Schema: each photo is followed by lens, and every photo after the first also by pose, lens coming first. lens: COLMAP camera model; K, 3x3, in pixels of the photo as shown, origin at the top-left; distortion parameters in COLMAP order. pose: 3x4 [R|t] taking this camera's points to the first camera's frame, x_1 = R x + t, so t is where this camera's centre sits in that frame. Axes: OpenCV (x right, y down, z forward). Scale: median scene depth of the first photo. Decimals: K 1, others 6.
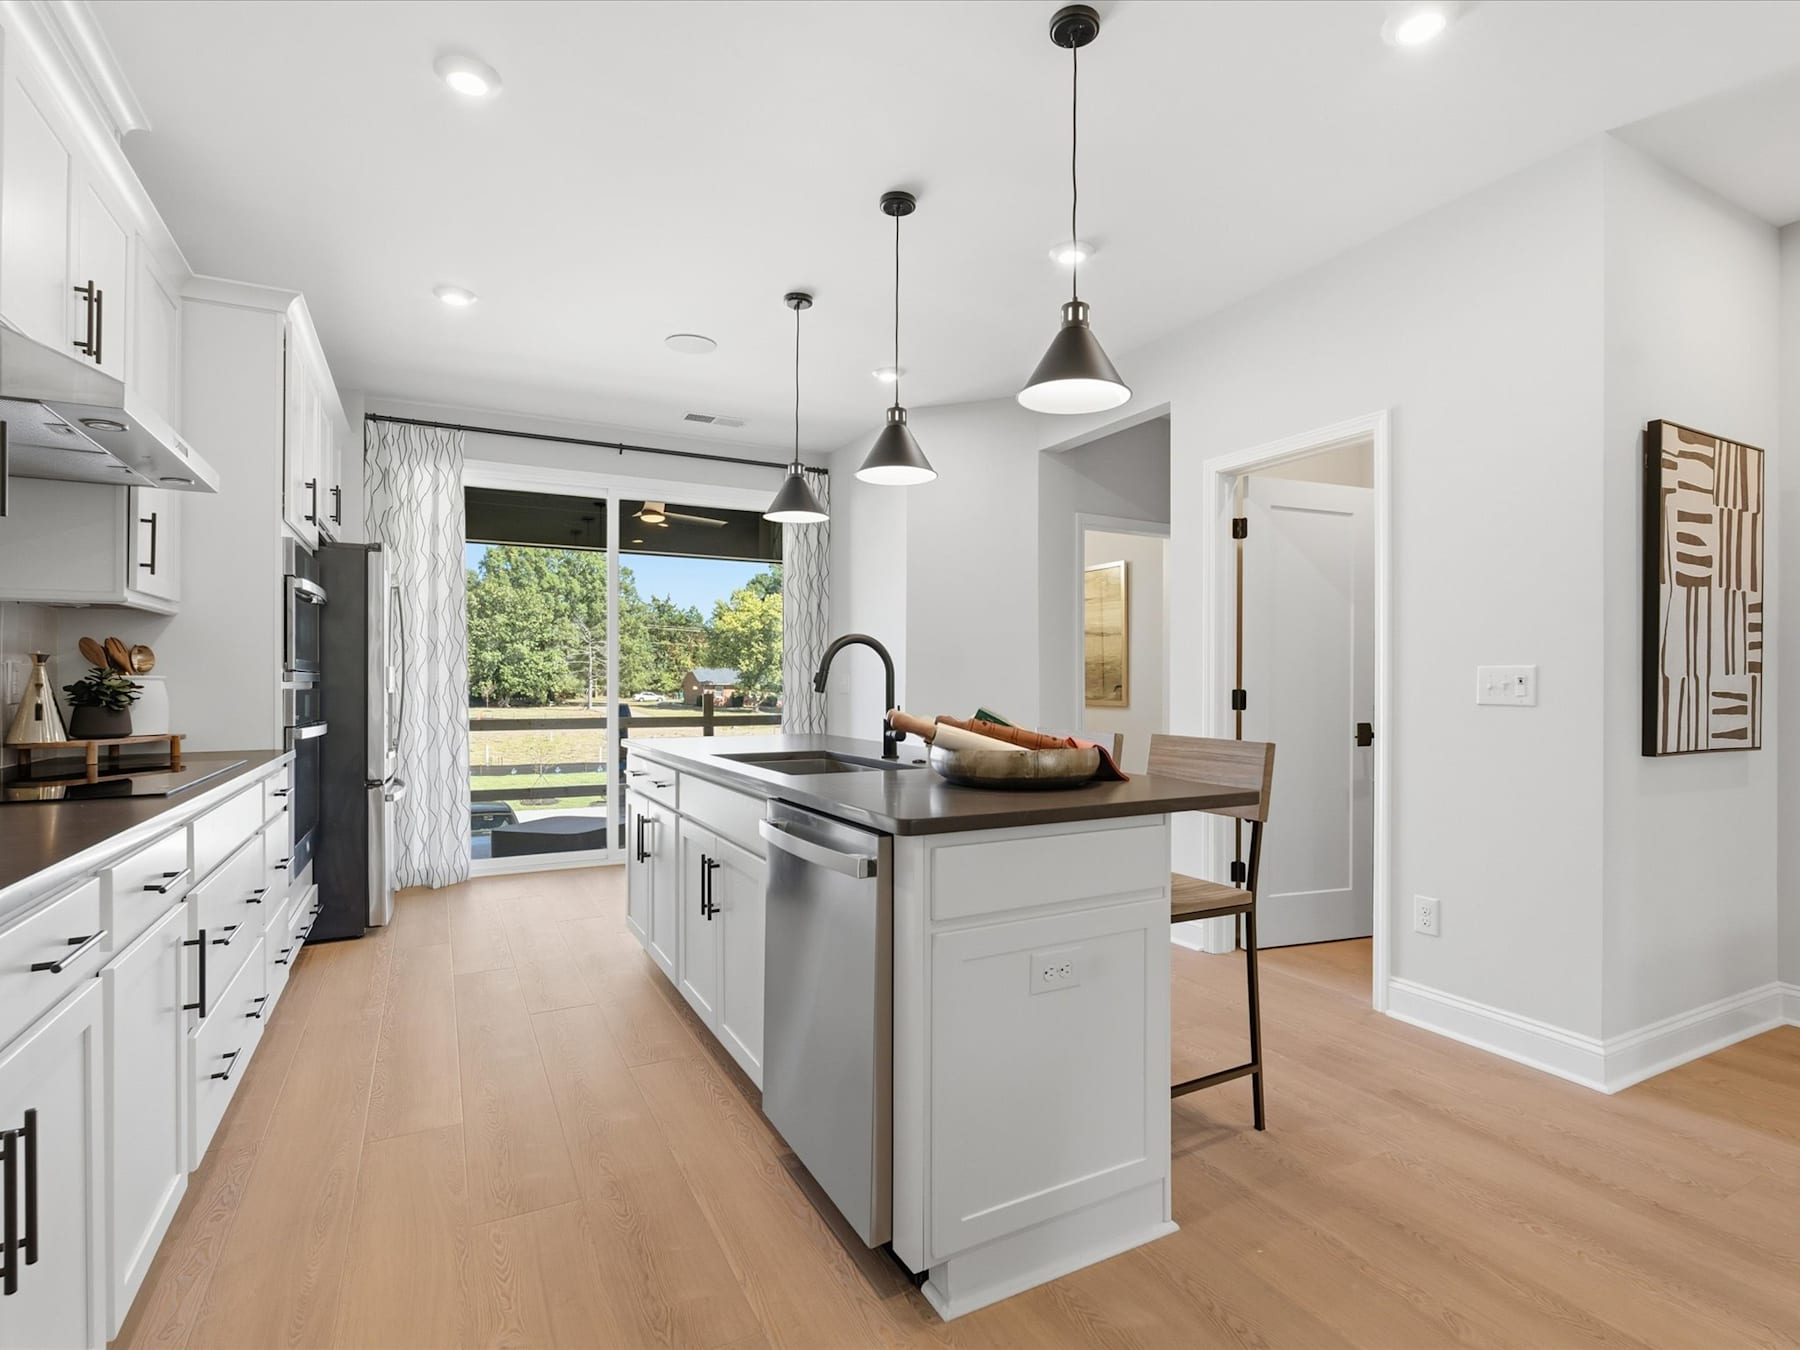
lens RADIAL K [[882.9, 0, 905.6], [0, 882.9, 674.1], [0, 0, 1]] dist [-0.013973, 0.000446]
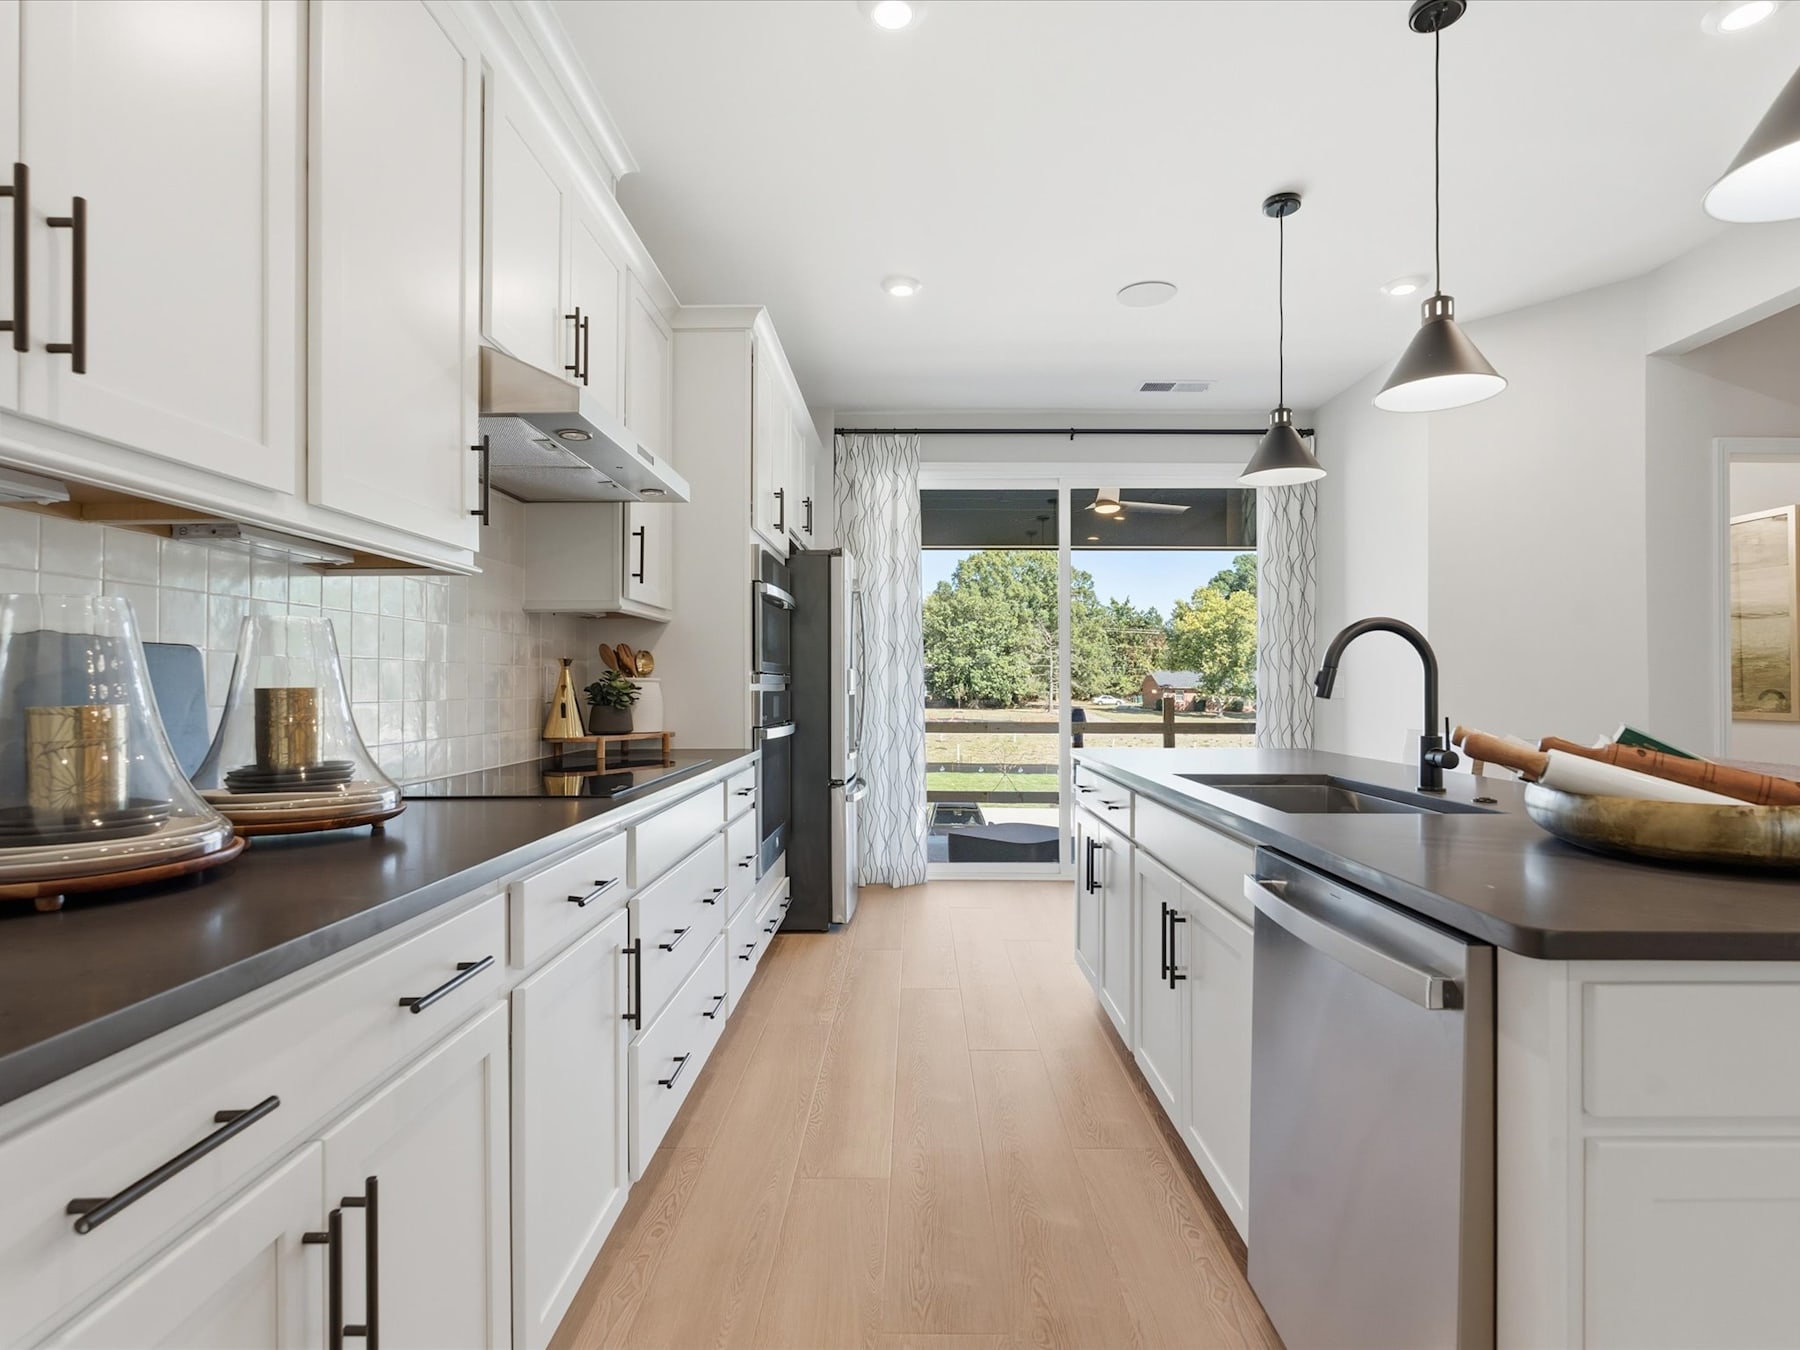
lens RADIAL K [[895.6, 0, 906.2], [0, 895.6, 676.2], [0, 0, 1]] dist [-0.003352, 0.001027]
pose [[0.875278, -0.003756, -0.483605, -0.035710], [0.003116, 0.999993, -0.002126, 0.002592], [0.483610, 0.000354, 0.875284, 0.153628]]
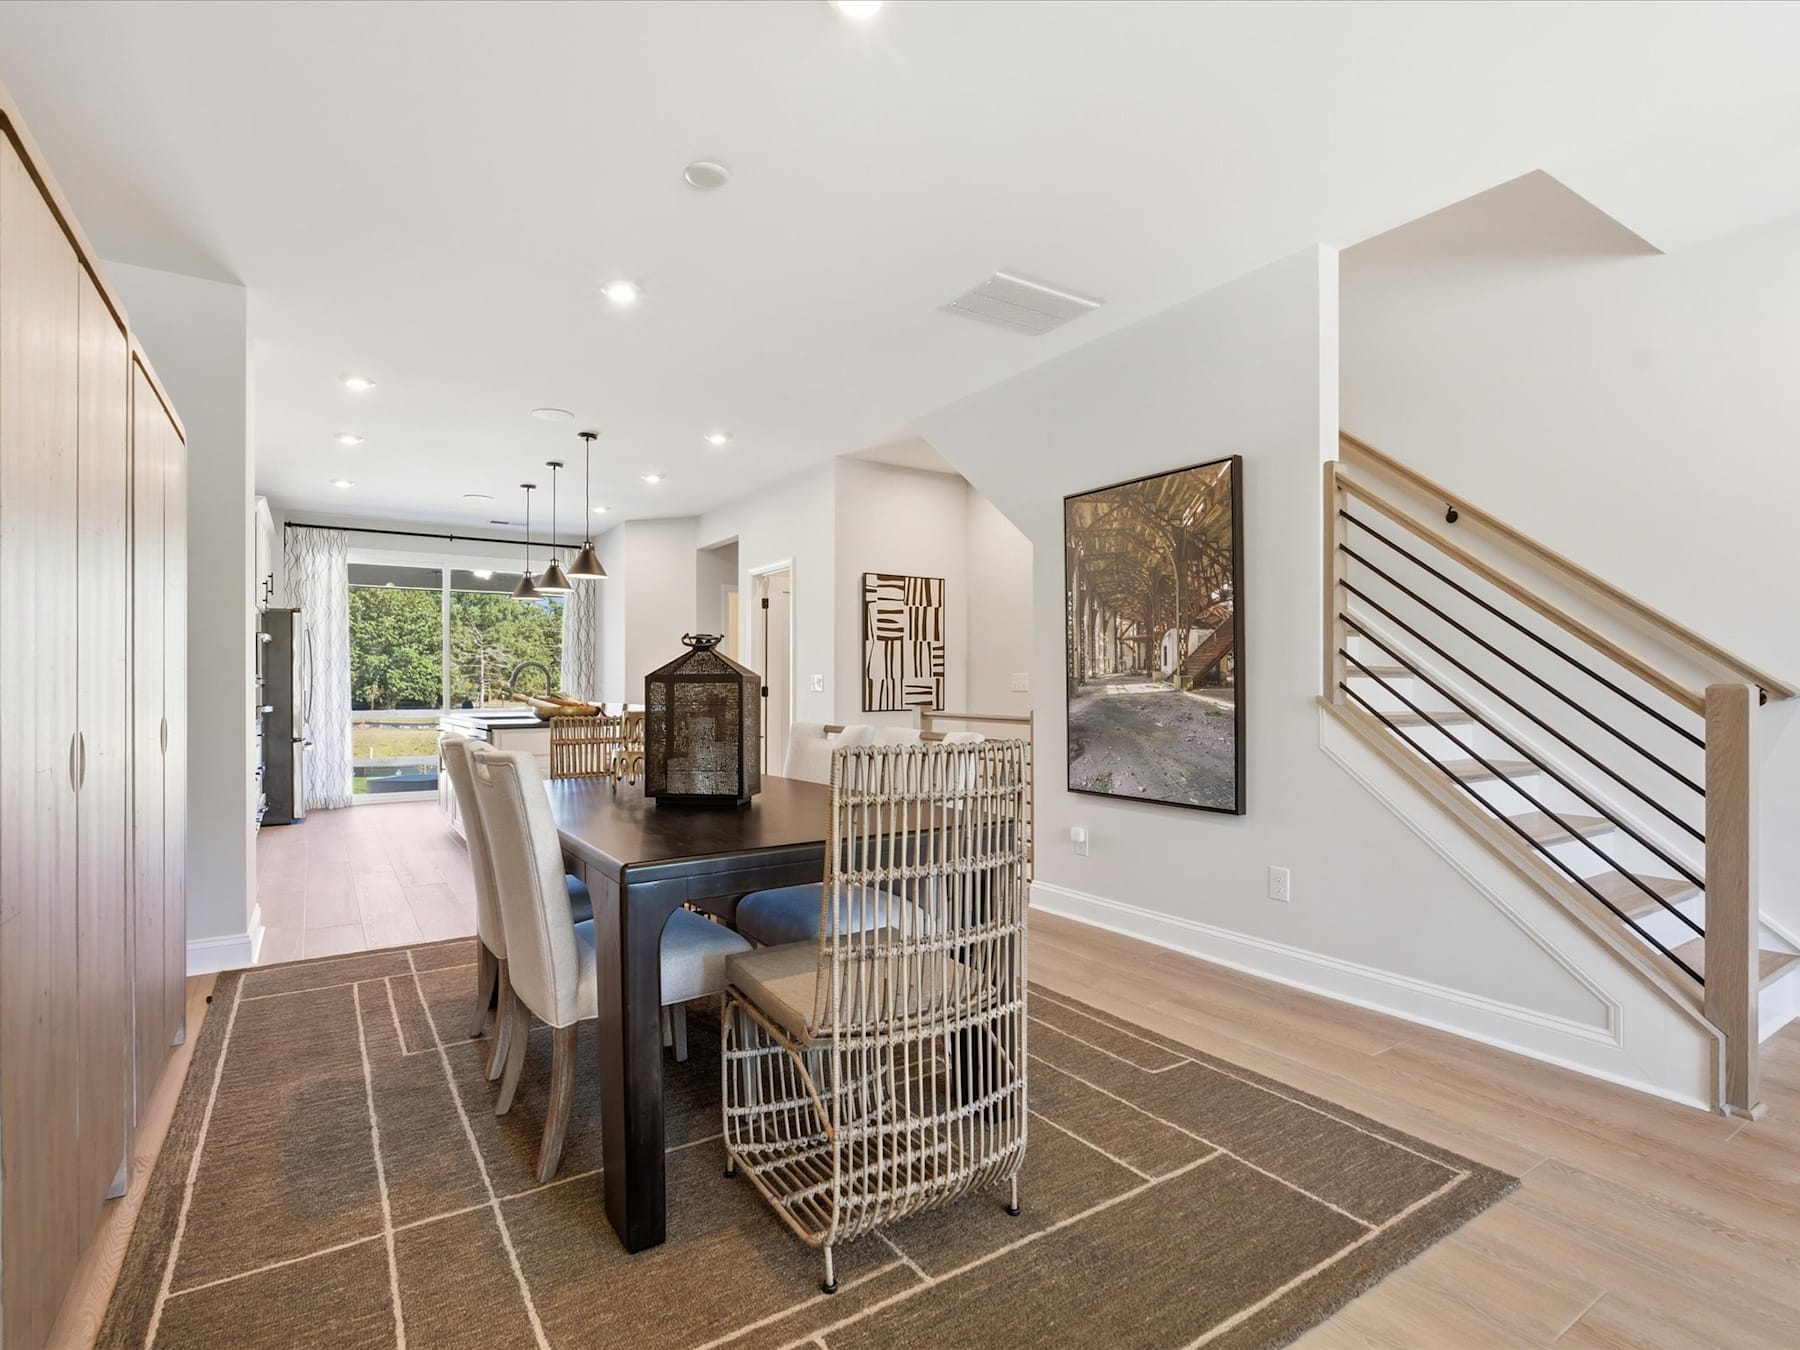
lens RADIAL K [[895.6, 0, 906.2], [0, 895.6, 676.2], [0, 0, 1]] dist [-0.003352, 0.001027]
pose [[0.995675, -0.004638, 0.092791, 0.588273], [0.004594, 0.999989, 0.000690, -0.004145], [-0.092793, -0.000260, 0.995685, -1.177723]]
